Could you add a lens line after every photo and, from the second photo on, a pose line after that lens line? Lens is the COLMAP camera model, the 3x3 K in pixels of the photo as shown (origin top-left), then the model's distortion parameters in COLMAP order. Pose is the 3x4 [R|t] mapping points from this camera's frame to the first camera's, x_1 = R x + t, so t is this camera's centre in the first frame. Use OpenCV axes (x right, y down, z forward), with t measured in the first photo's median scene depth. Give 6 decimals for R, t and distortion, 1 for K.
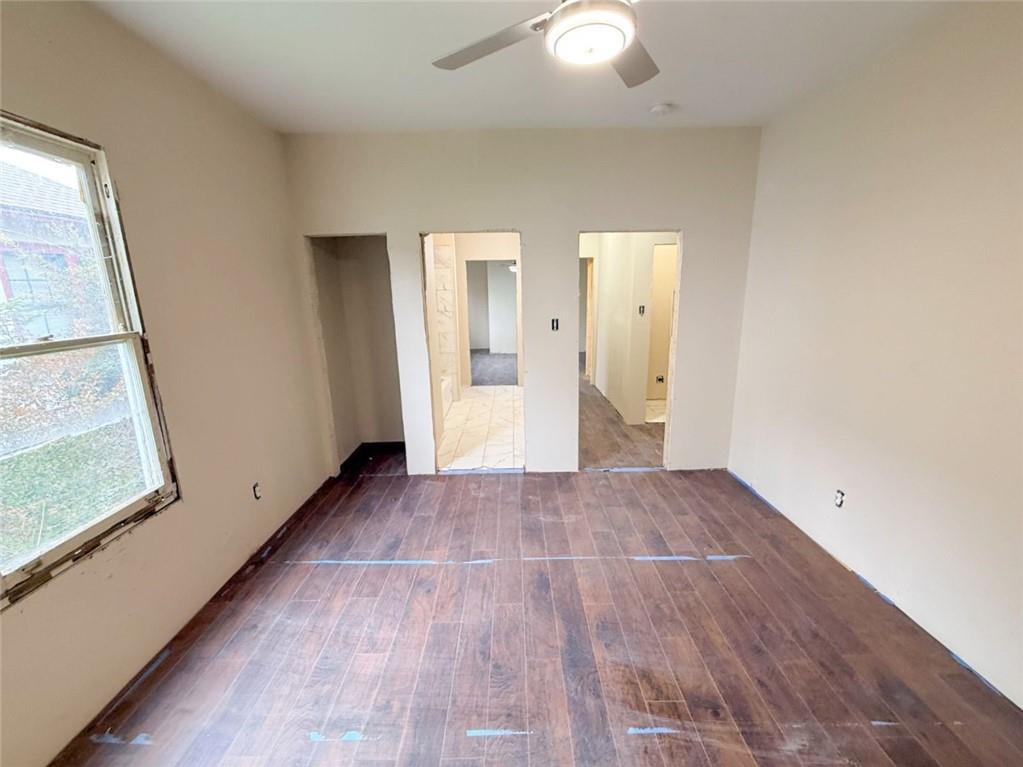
lens RADIAL K [[411.6, 0, 509.0], [0, 411.6, 383.4], [0, 0, 1]] dist [-0.001481, -0.000095]
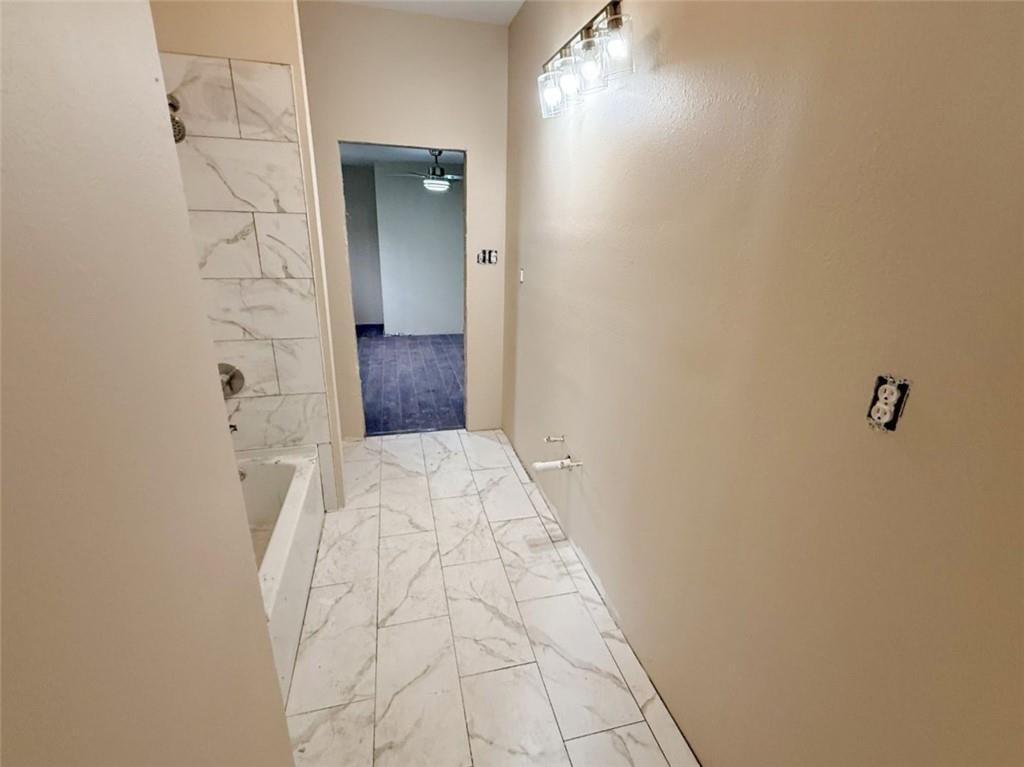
lens RADIAL K [[455.3, 0, 512.0], [0, 455.3, 383.5], [0, 0, 1]] dist [0.001213, 0.000393]
pose [[0.964902, -0.039478, 0.259626, -0.222265], [0.013056, 0.994625, 0.102715, -0.360148], [-0.262285, -0.095720, 0.960231, 1.684863]]
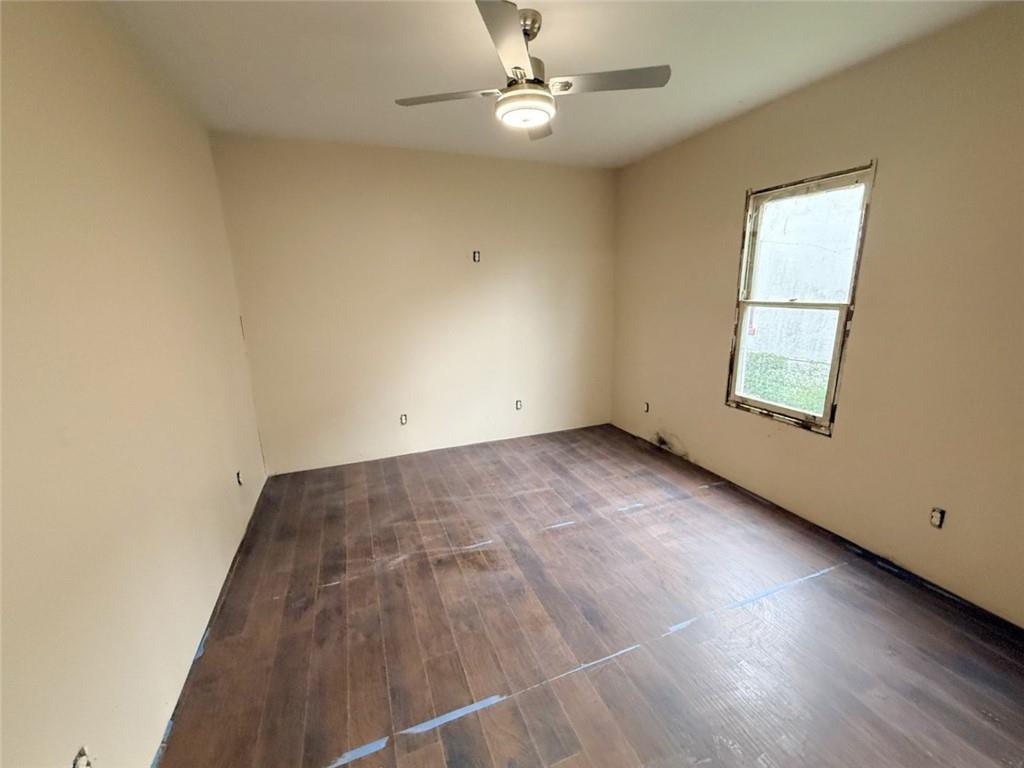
lens RADIAL K [[412.0, 0, 509.5], [0, 412.0, 383.9], [0, 0, 1]] dist [-0.001481, -0.000095]
pose [[-0.927488, 0.126679, -0.351736, 0.569898], [-0.042688, 0.898802, 0.436270, -0.394054], [0.371408, 0.419650, -0.828221, 1.667496]]
